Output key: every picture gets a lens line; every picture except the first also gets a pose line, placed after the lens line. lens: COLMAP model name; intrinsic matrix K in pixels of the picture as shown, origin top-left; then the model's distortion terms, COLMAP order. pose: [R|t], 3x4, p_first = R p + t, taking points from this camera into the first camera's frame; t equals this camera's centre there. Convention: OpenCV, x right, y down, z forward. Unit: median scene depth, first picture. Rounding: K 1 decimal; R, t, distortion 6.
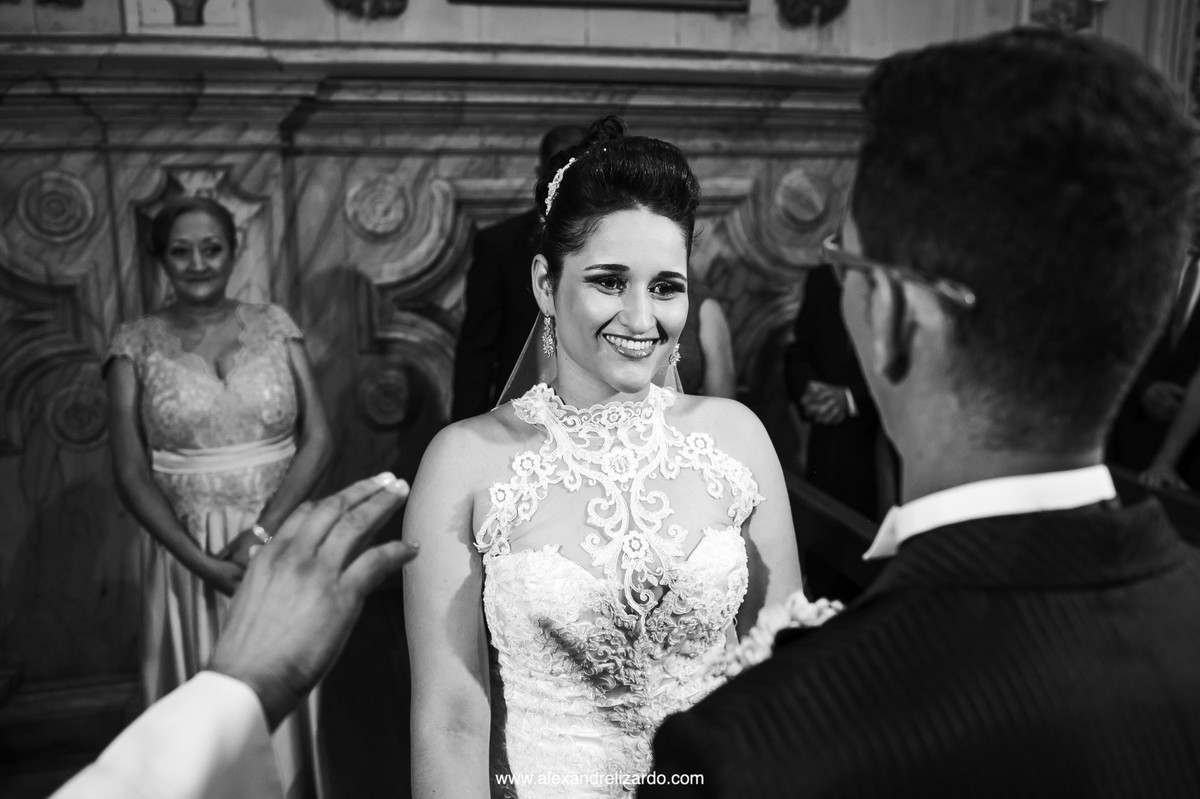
lens RADIAL K [[1139.6, 0, 600.0], [0, 1139.6, 399.5], [0, 0, 1]] dist [-0.110180, 0.136485]
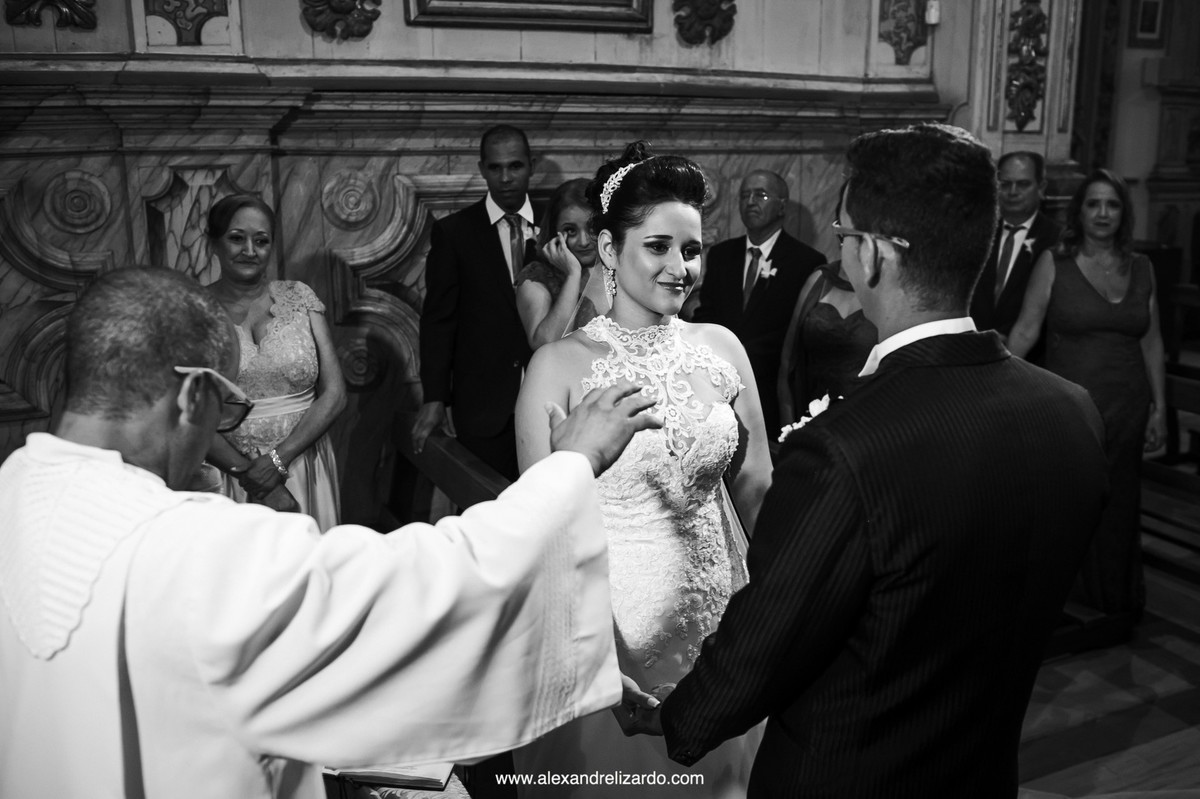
lens RADIAL K [[1139.6, 0, 600.0], [0, 1139.6, 399.5], [0, 0, 1]] dist [-0.110180, 0.136485]
pose [[0.991178, -0.032784, 0.128417, -0.104453], [0.031286, 0.999417, 0.013667, 0.031952], [-0.128791, -0.009529, 0.991626, -0.215920]]
